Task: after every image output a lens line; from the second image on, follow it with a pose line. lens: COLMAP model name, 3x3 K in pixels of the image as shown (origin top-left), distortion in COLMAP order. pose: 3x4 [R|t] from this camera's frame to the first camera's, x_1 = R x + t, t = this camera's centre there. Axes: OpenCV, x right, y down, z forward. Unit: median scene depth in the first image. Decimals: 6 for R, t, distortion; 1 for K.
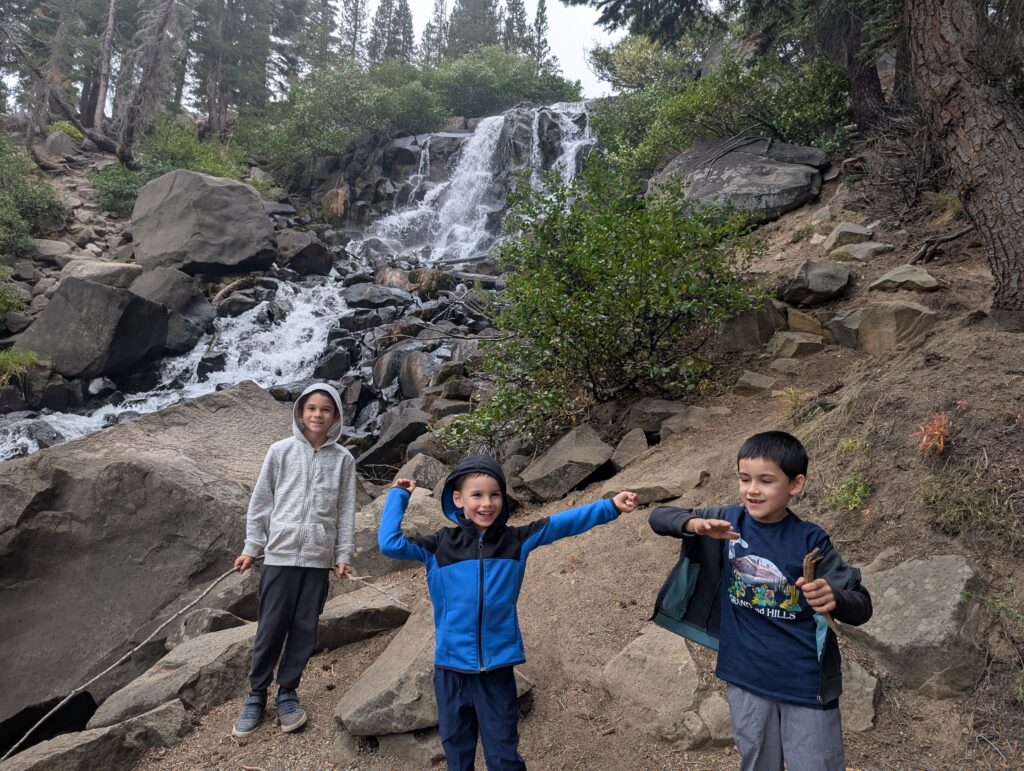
lens RADIAL K [[724.1, 0, 508.9], [0, 724.1, 377.5], [0, 0, 1]] dist [0.033414, -0.034364]
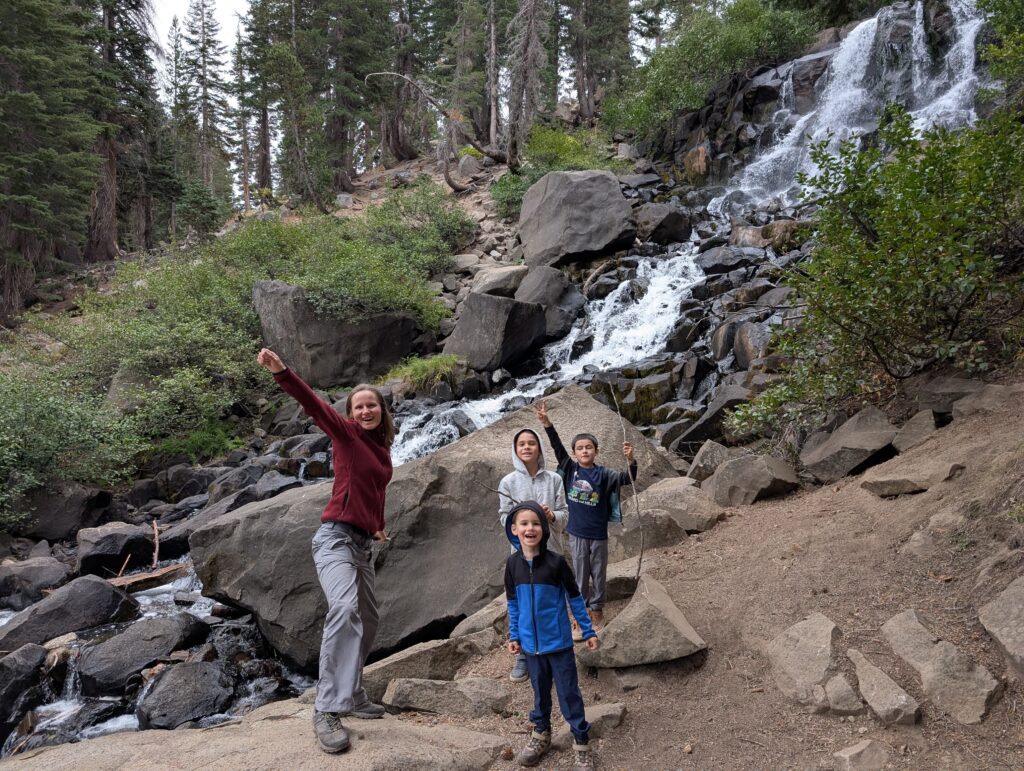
lens RADIAL K [[724.1, 0, 511.3], [0, 724.1, 395.6], [0, 0, 1]] dist [0.033414, -0.034364]
pose [[0.848856, -0.054478, -0.525810, 0.095444], [0.110457, 0.990998, 0.075645, -0.036987], [0.516955, -0.122291, 0.847232, -0.054104]]
